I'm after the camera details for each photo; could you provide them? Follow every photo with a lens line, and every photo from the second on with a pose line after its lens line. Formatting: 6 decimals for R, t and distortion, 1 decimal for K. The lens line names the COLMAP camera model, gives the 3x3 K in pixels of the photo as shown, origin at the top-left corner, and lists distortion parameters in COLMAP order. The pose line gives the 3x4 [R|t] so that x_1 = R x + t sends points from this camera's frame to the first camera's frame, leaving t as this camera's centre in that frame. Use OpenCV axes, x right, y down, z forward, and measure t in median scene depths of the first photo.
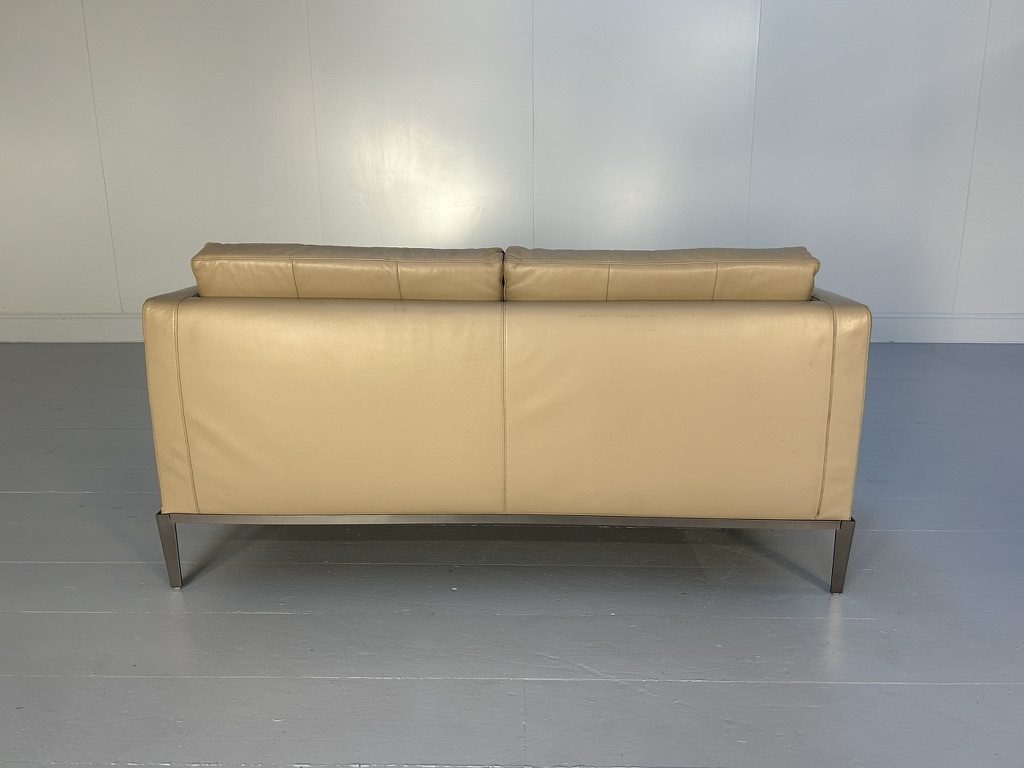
lens RADIAL K [[771.0, 0, 510.0], [0, 771.0, 387.9], [0, 0, 1]] dist [0.033559, -0.041710]
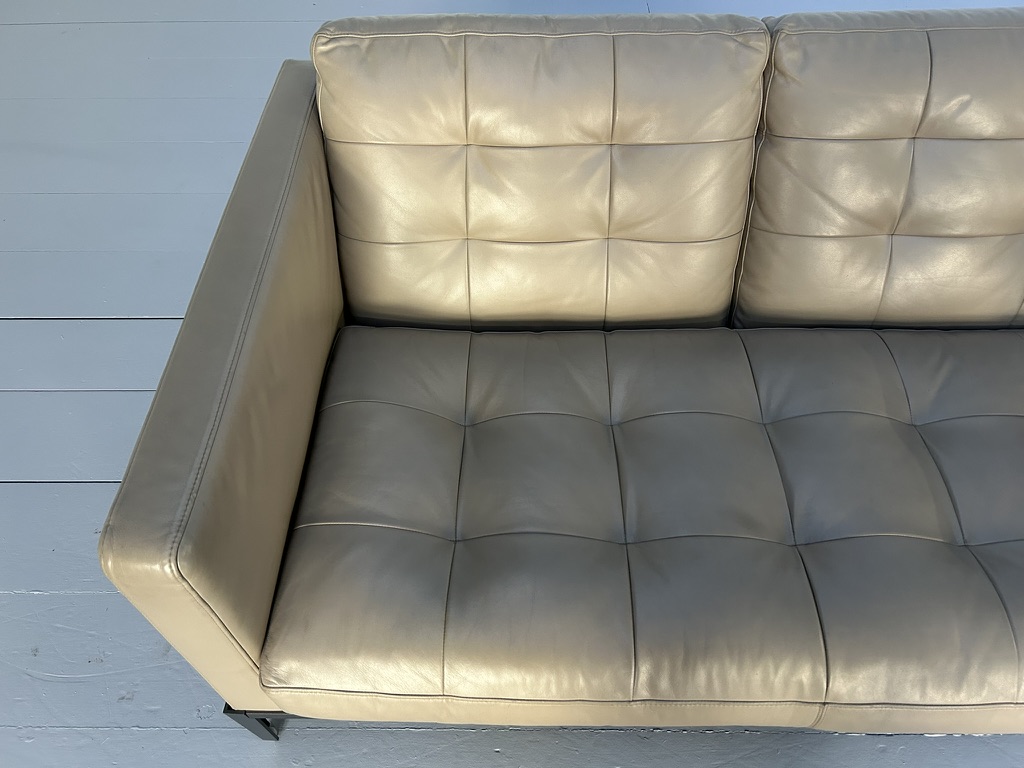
lens RADIAL K [[771.0, 0, 502.6], [0, 771.0, 394.2], [0, 0, 1]] dist [0.033559, -0.041710]
pose [[0.999737, -0.016267, -0.016178, -0.216362], [0.022771, 0.789611, 0.613186, -0.441167], [0.002799, -0.613393, 0.789773, 0.787764]]
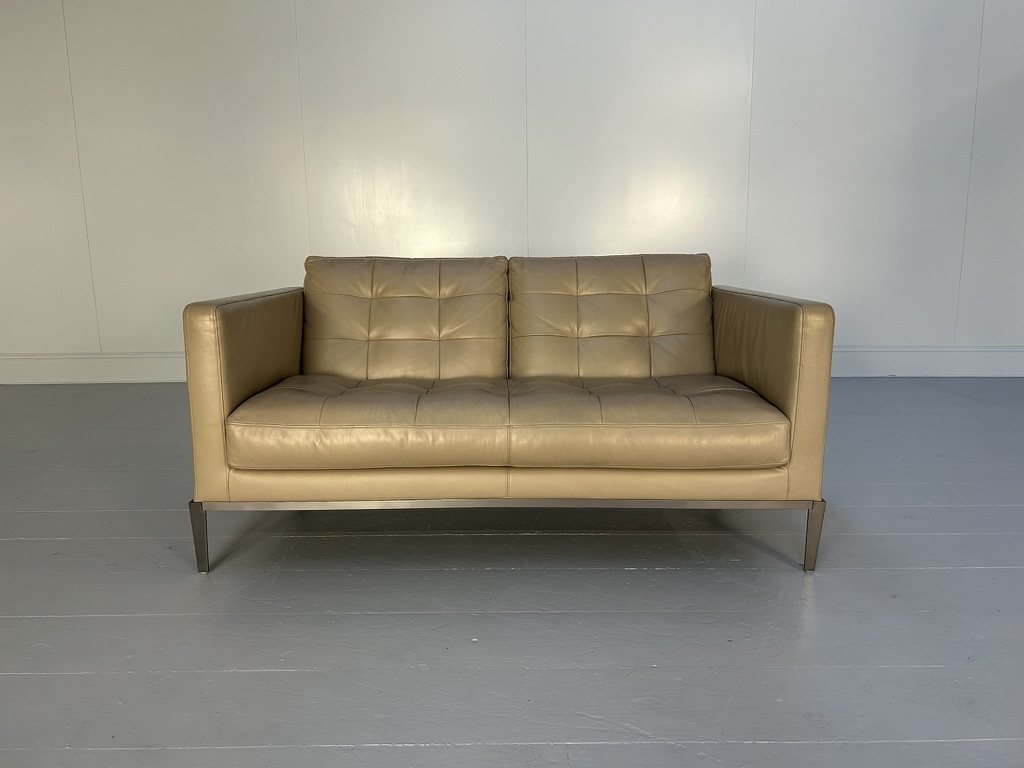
lens RADIAL K [[771.0, 0, 506.6], [0, 771.0, 389.5], [0, 0, 1]] dist [0.033559, -0.041710]
pose [[0.999707, -0.008529, 0.022648, -0.050626], [0.009789, 0.998378, -0.056092, 0.019354], [-0.022133, 0.056297, 0.998169, 0.080775]]
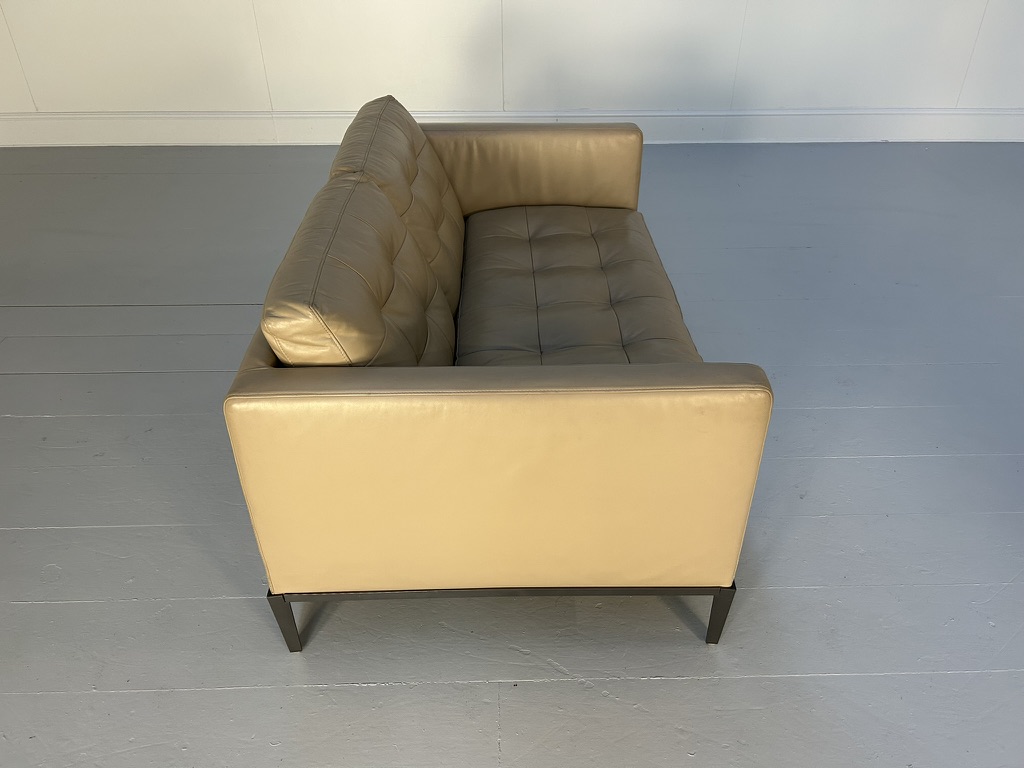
lens RADIAL K [[771.0, 0, 515.5], [0, 771.0, 386.8], [0, 0, 1]] dist [0.033559, -0.041710]
pose [[0.998993, -0.021719, 0.039271, 0.006486], [0.006024, 0.932066, 0.362238, -0.315240], [-0.044471, -0.361636, 0.931258, 0.102581]]
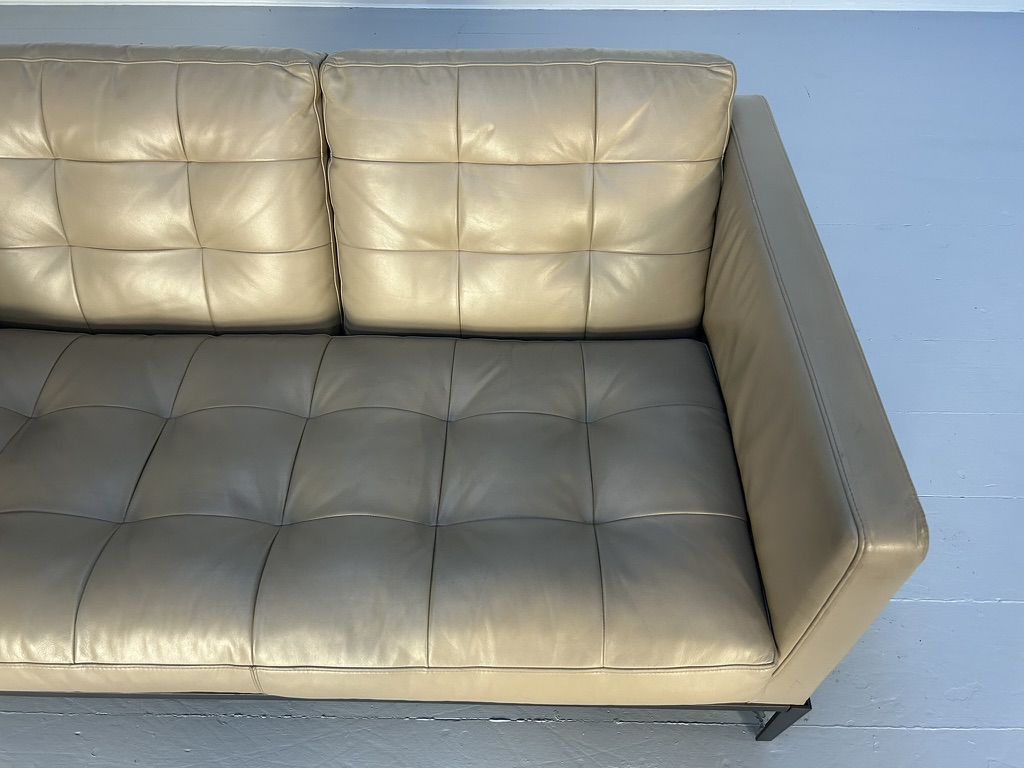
lens RADIAL K [[771.0, 0, 515.6], [0, 771.0, 379.5], [0, 0, 1]] dist [0.033559, -0.041710]
pose [[0.999991, -0.002523, 0.003451, 0.150952], [0.000036, 0.812166, 0.583427, -0.456896], [-0.004275, -0.583421, 0.812158, 0.740921]]
